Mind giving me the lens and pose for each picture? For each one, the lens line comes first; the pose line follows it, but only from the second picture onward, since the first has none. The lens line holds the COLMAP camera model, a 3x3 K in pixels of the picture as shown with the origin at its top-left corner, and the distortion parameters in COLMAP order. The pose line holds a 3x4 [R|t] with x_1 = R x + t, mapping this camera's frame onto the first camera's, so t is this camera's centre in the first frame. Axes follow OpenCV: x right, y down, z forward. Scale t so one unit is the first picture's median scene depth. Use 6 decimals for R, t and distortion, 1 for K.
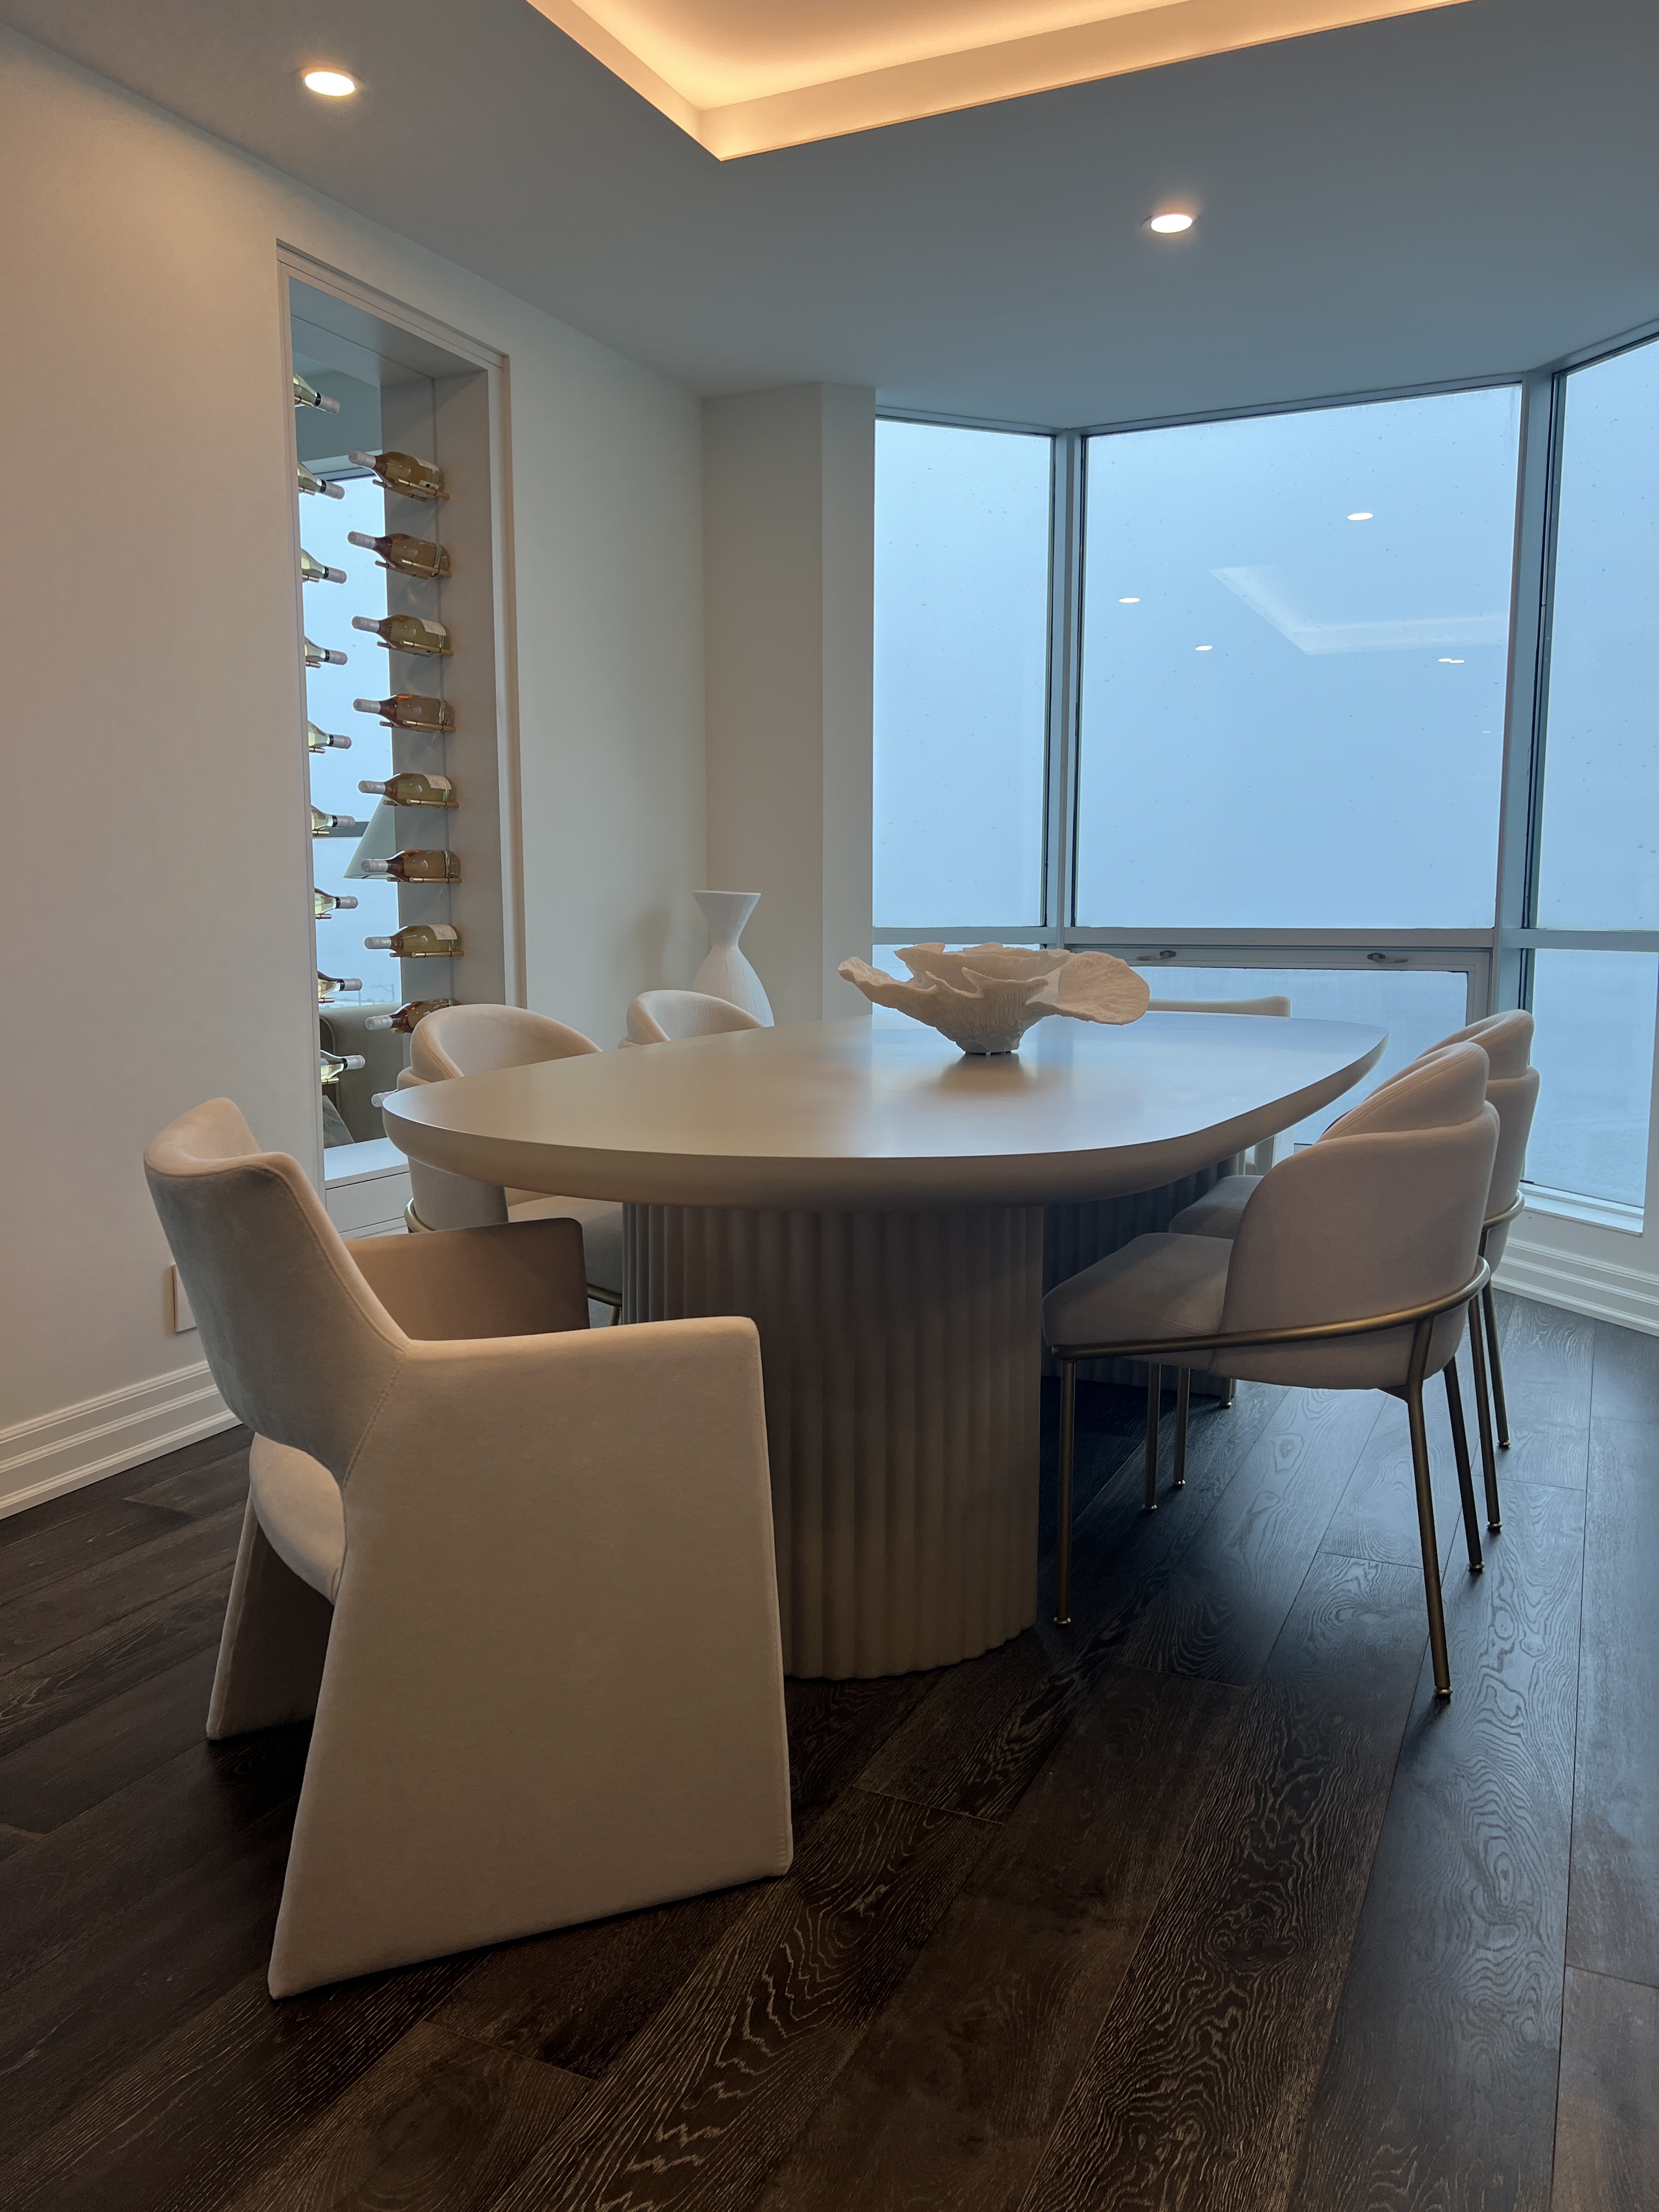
lens RADIAL K [[1651.1, 0, 838.7], [0, 1651.1, 1109.2], [0, 0, 1]] dist [0.013786, -0.007306]
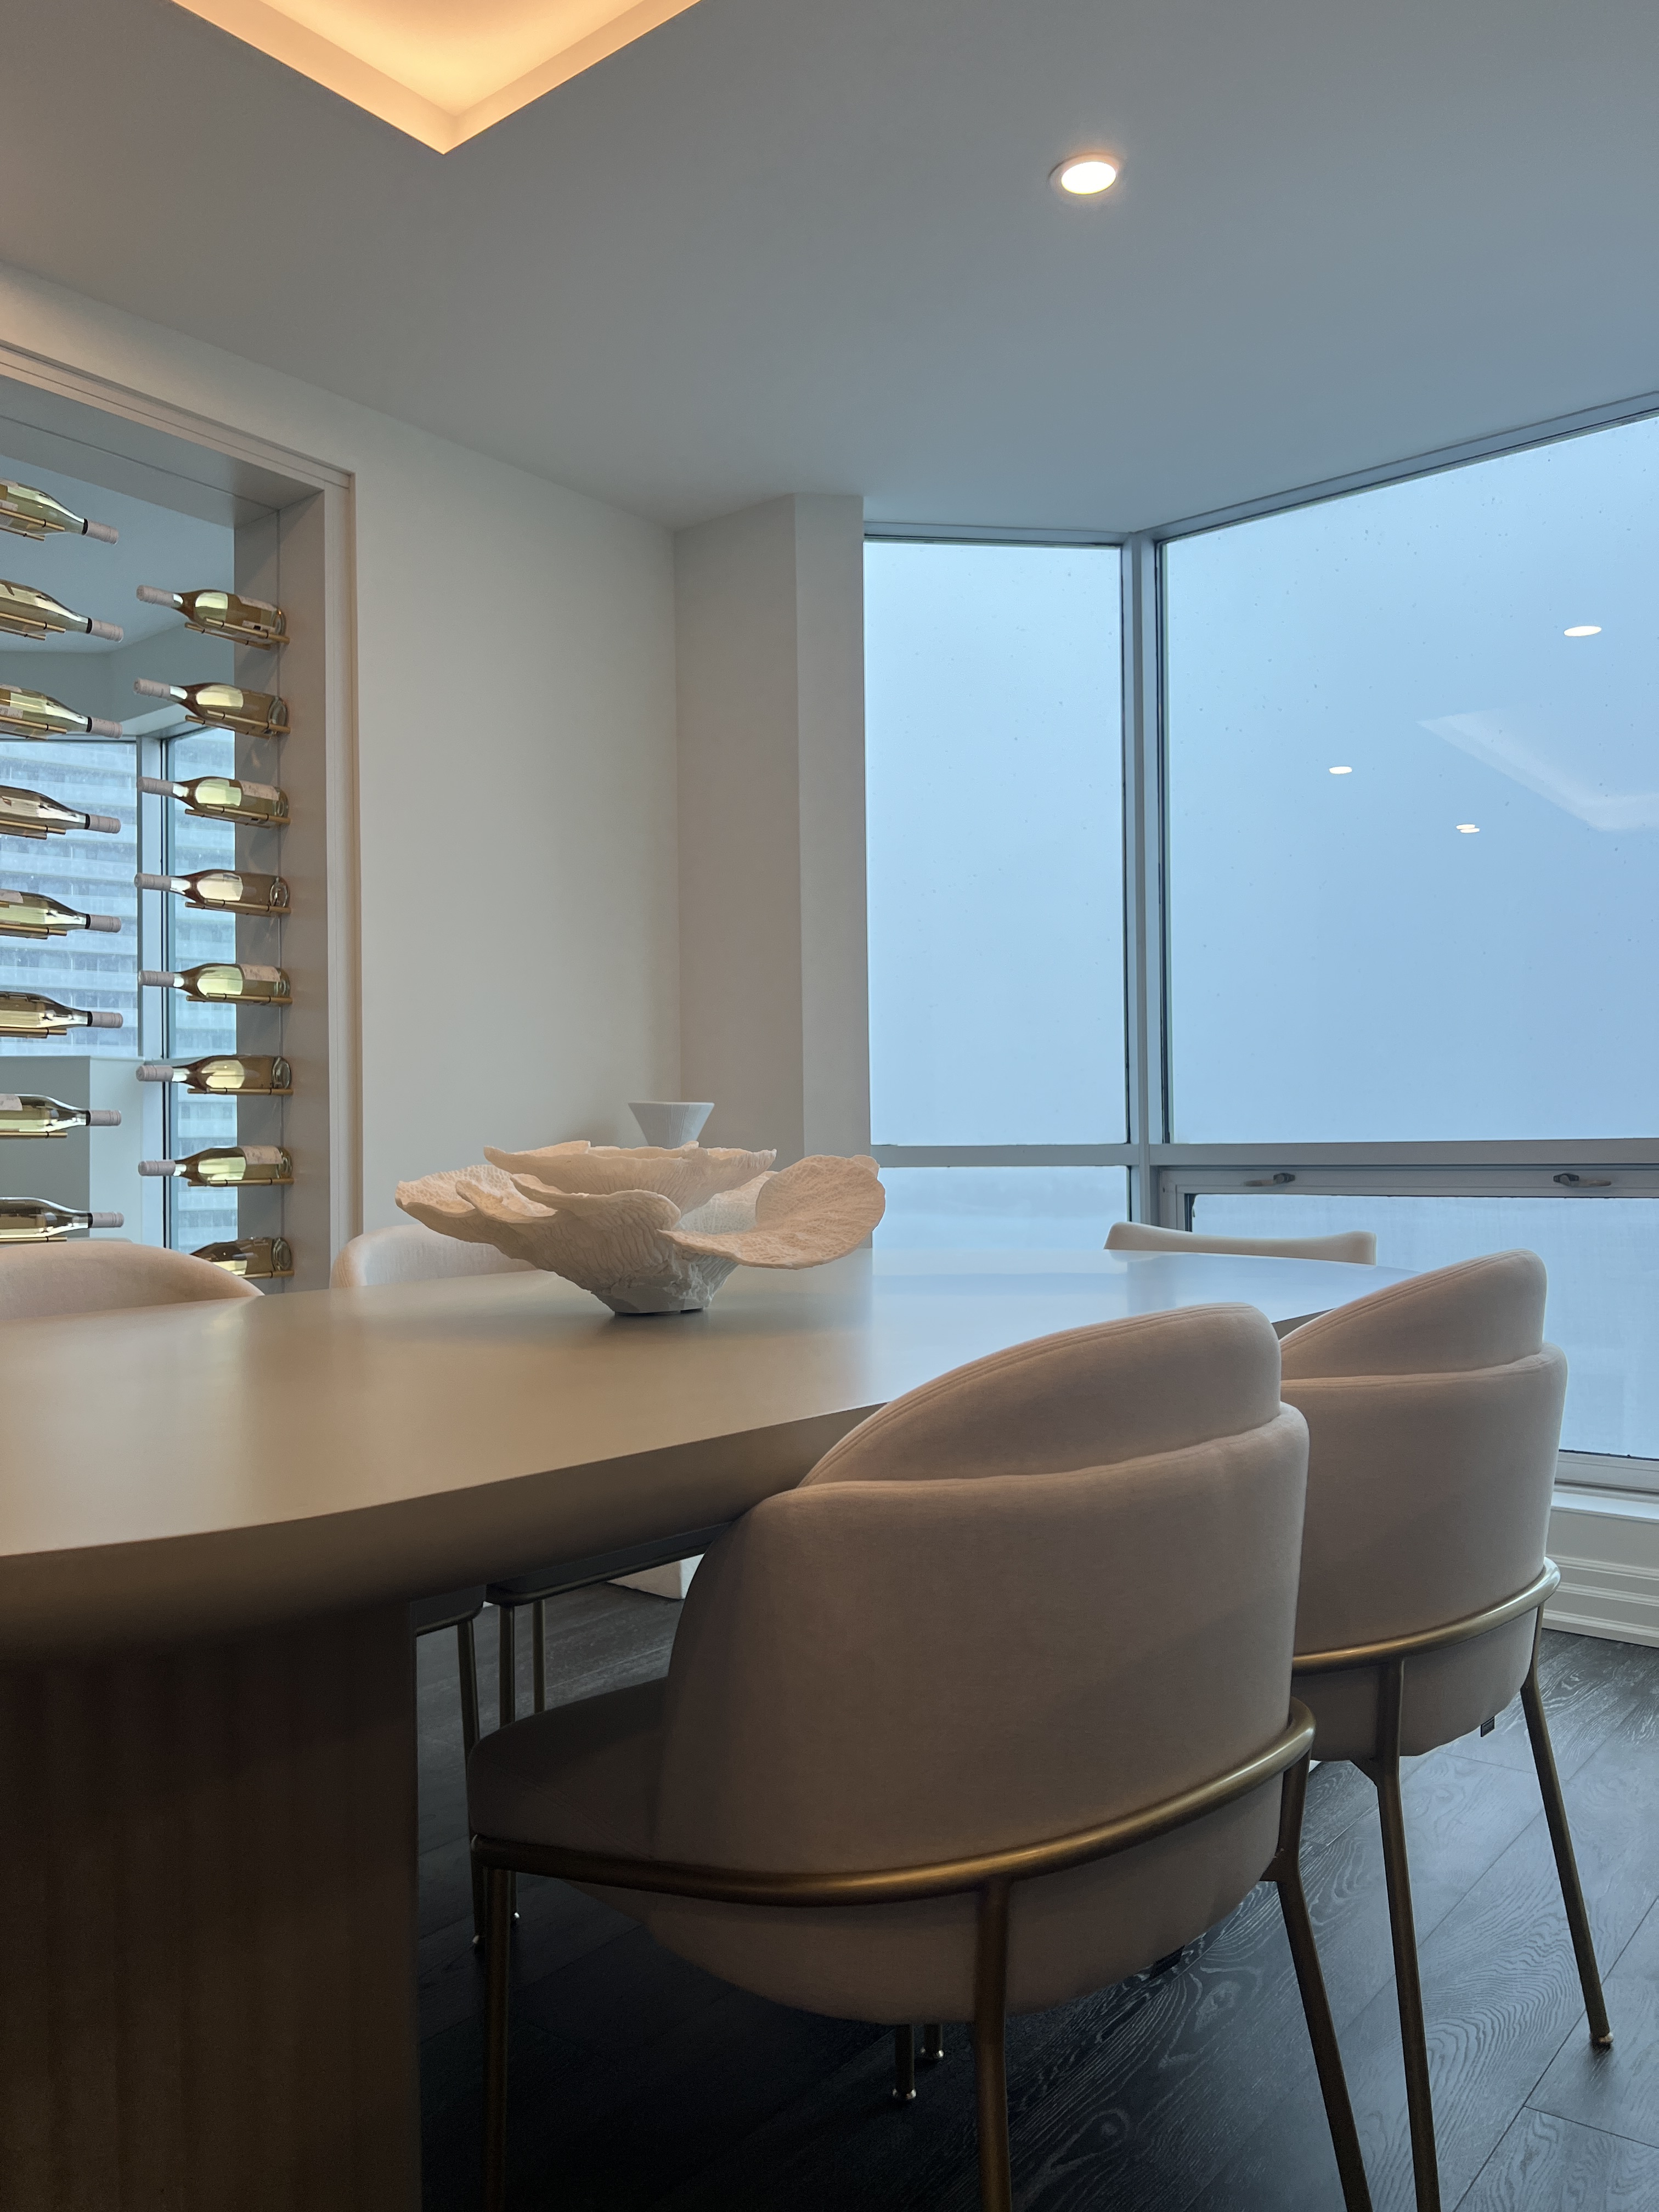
lens RADIAL K [[1651.1, 0, 820.7], [0, 1651.1, 1111.3], [0, 0, 1]] dist [0.013786, -0.007306]
pose [[0.973040, -0.017992, -0.229932, 0.185664], [-0.014943, 0.989940, -0.140699, -0.016161], [0.230150, 0.140342, 0.962982, 0.245041]]
